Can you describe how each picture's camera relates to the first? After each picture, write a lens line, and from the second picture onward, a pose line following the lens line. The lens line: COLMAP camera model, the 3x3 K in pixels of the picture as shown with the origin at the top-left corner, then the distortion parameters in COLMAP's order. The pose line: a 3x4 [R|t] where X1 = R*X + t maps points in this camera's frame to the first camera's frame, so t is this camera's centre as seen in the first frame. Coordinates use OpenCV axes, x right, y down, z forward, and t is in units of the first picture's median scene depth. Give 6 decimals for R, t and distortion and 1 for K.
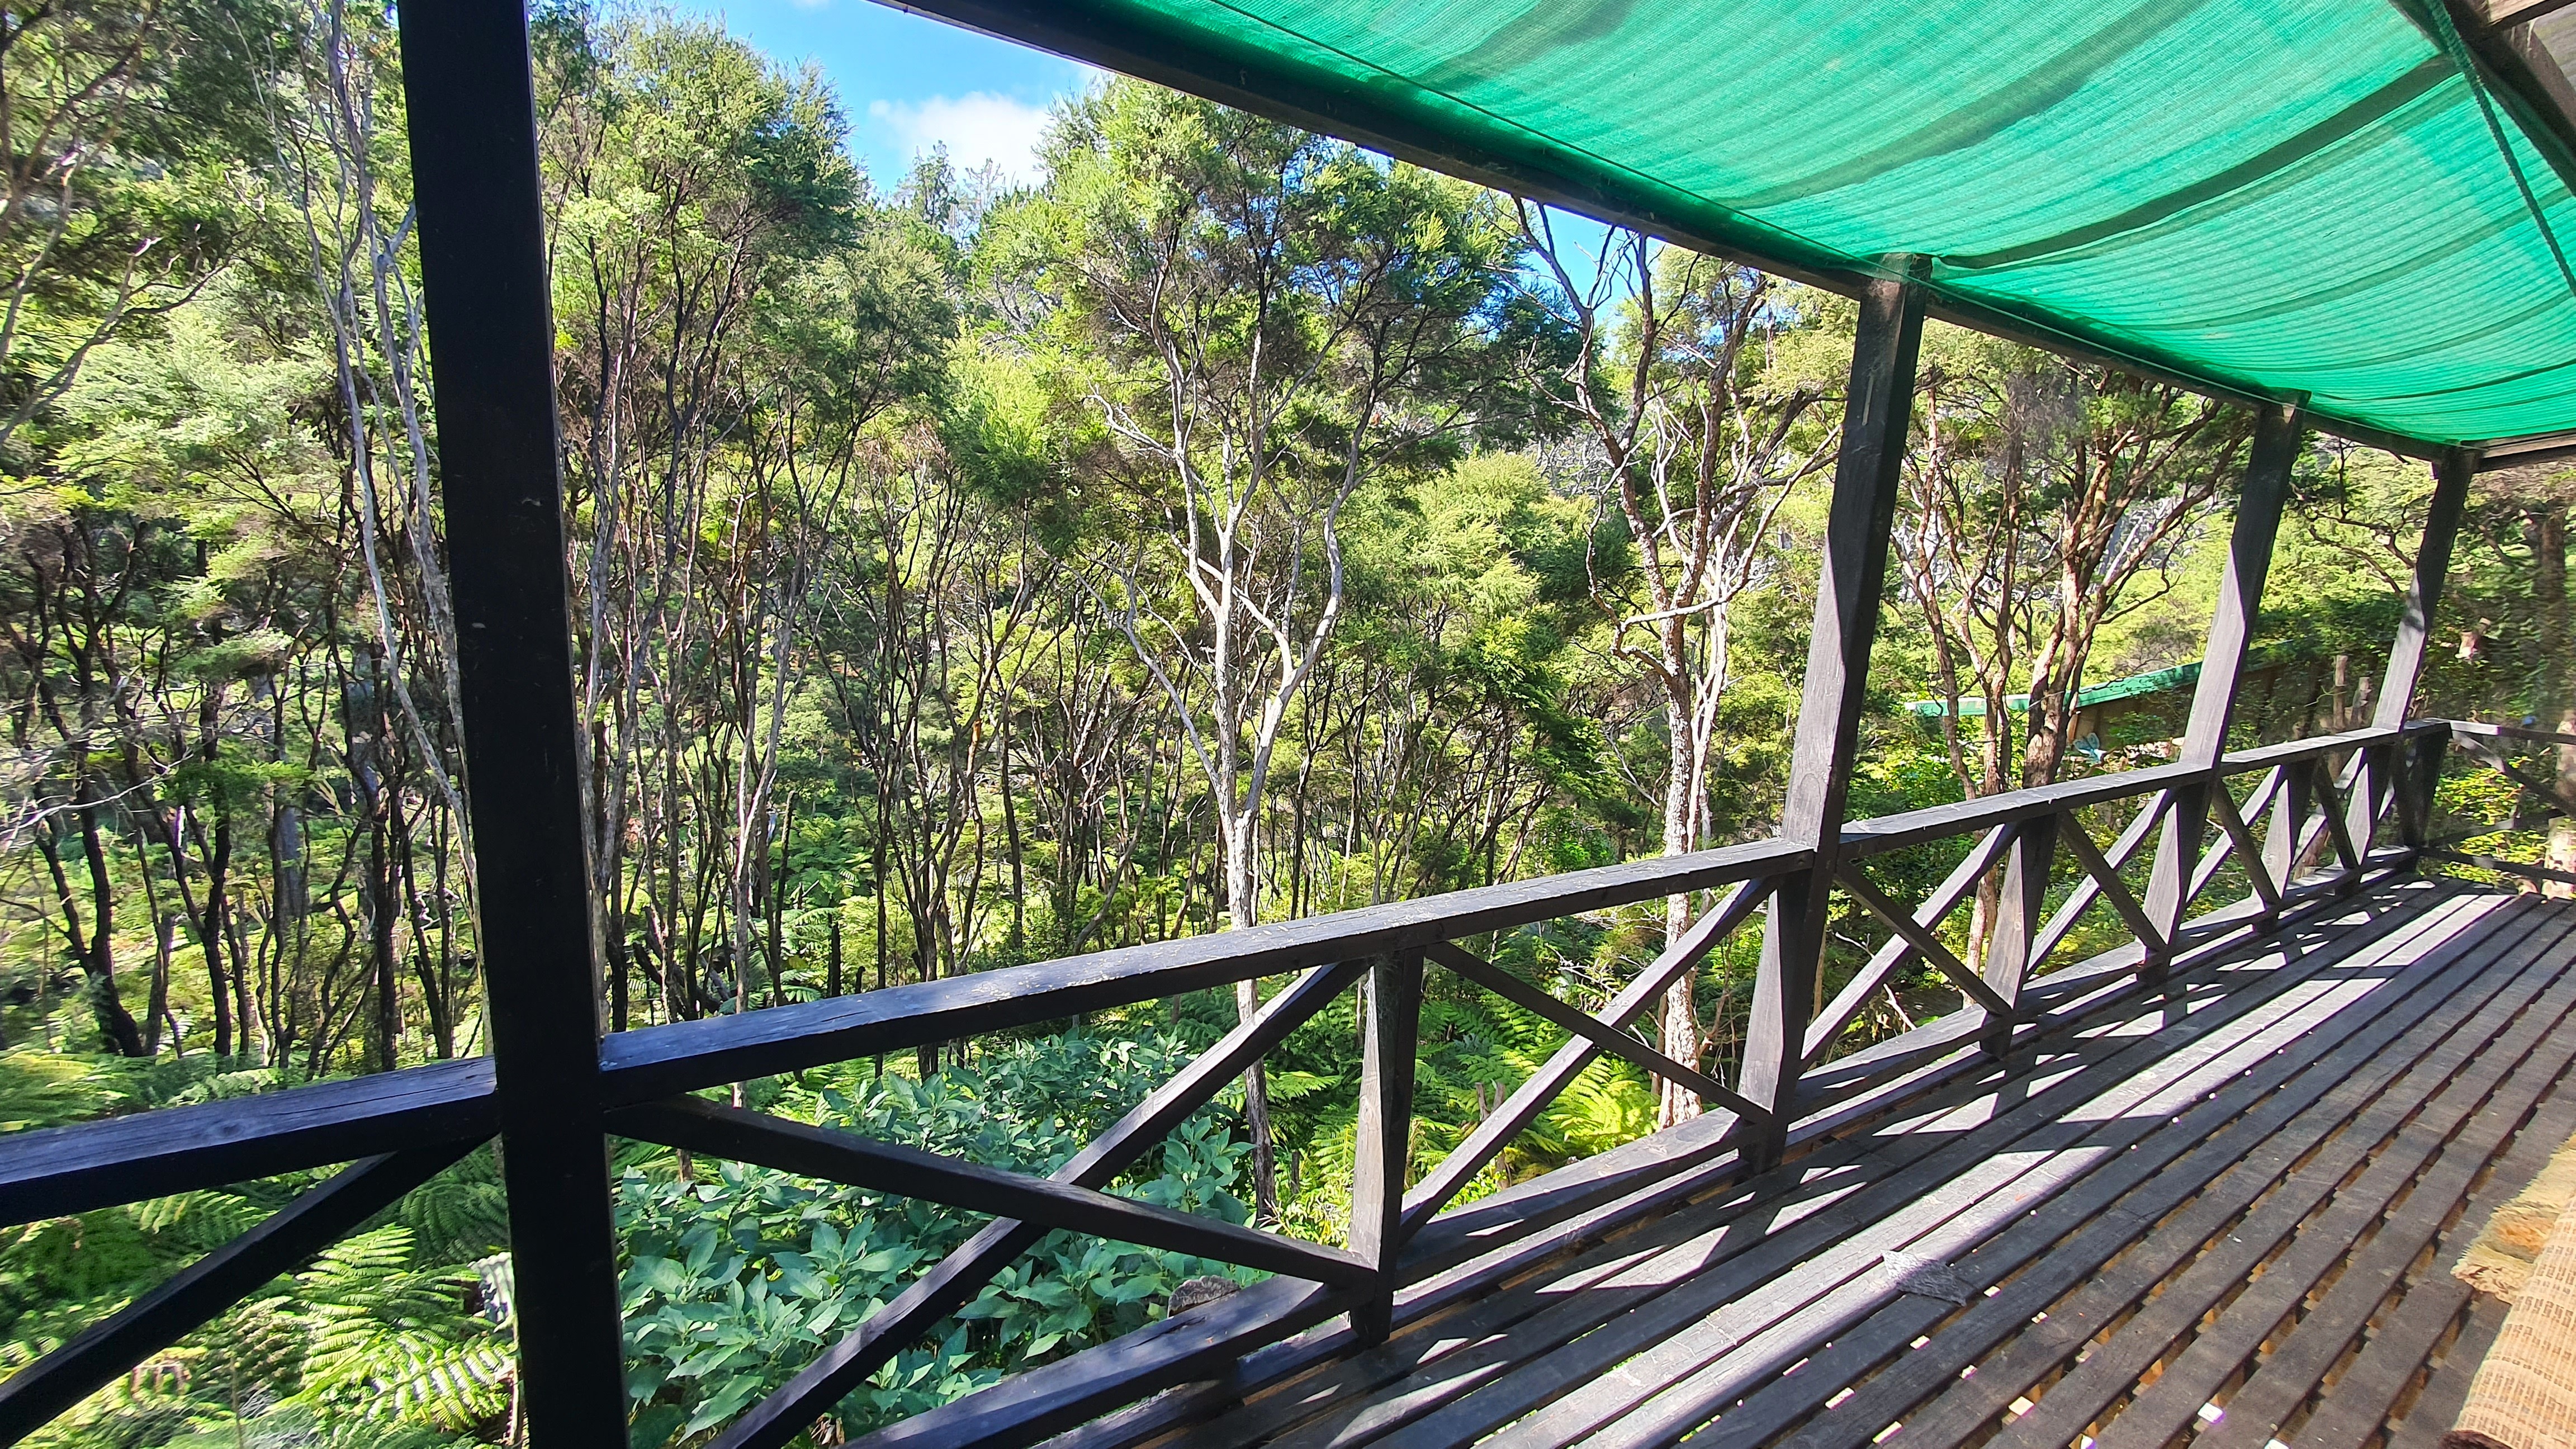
lens RADIAL K [[1030.3, 0, 1283.7], [0, 1030.3, 730.1], [0, 0, 1]] dist [0.000290, 0.000024]
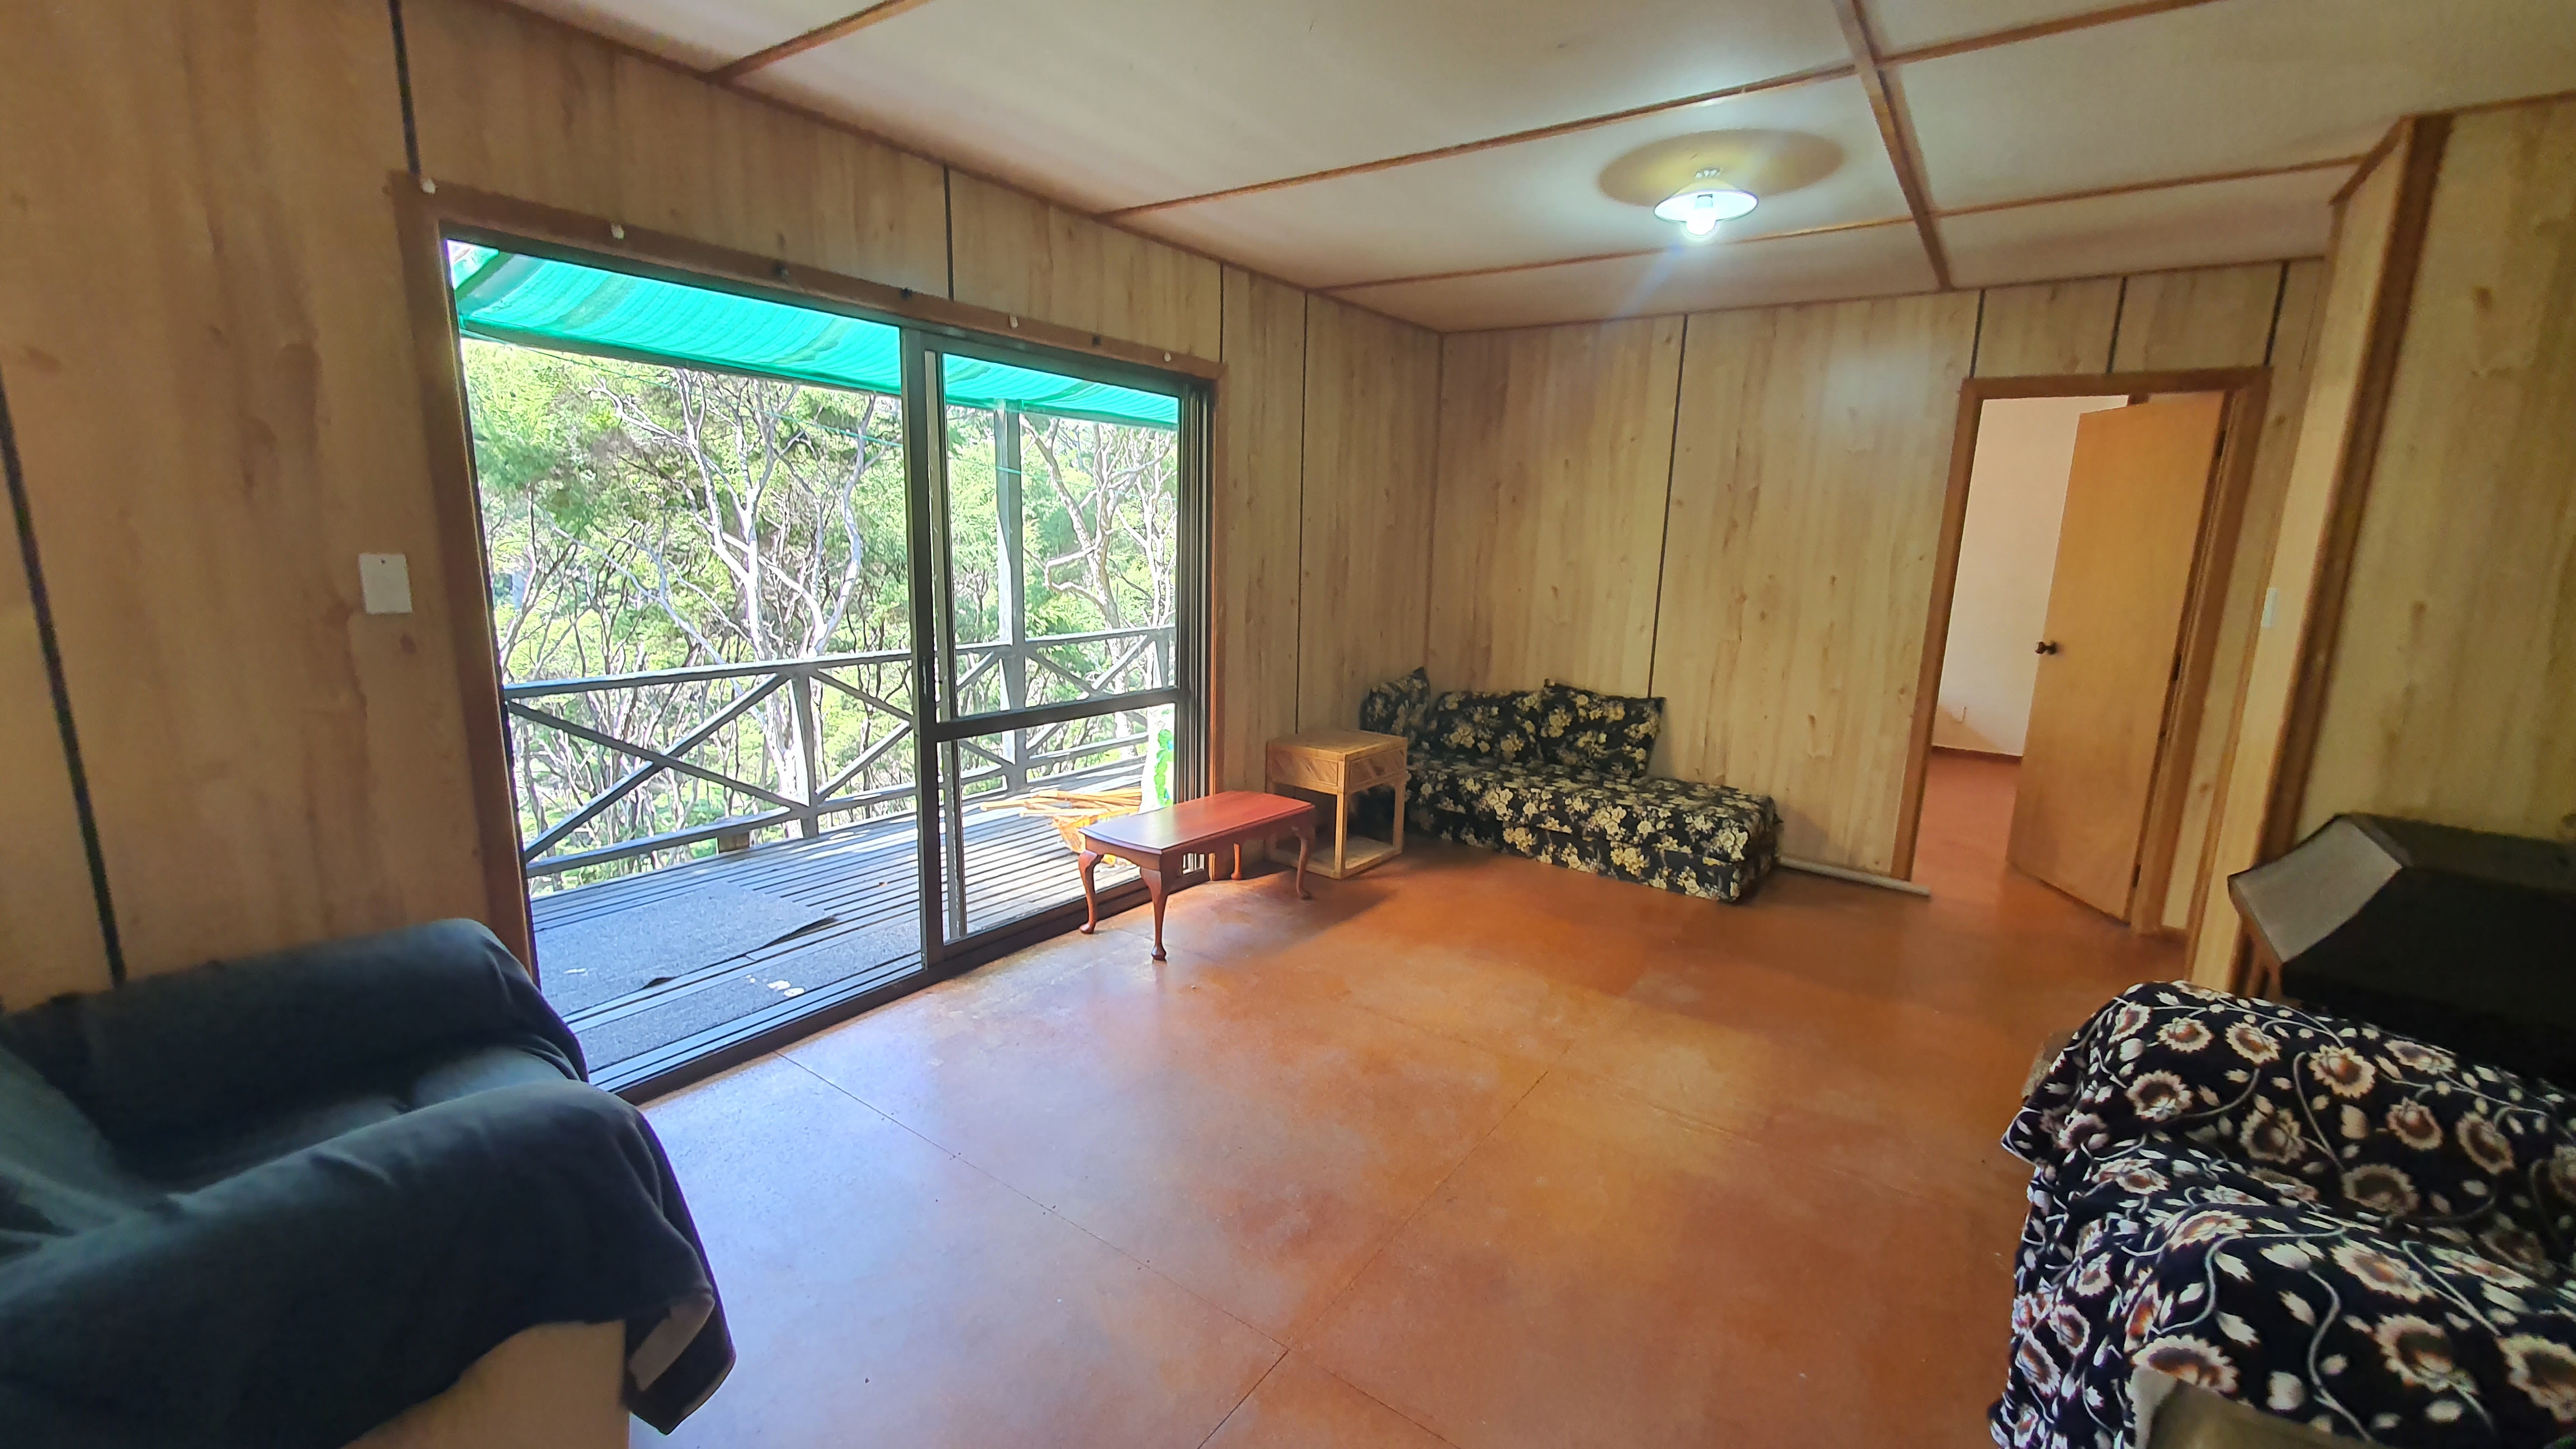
lens RADIAL K [[1030.3, 0, 1276.1], [0, 1030.3, 722.3], [0, 0, 1]] dist [0.000290, 0.000024]
pose [[0.924208, -0.100512, 0.368425, 0.036358], [0.093084, 0.994936, 0.037929, 0.047885], [-0.370372, -0.000760, 0.928883, -0.249088]]
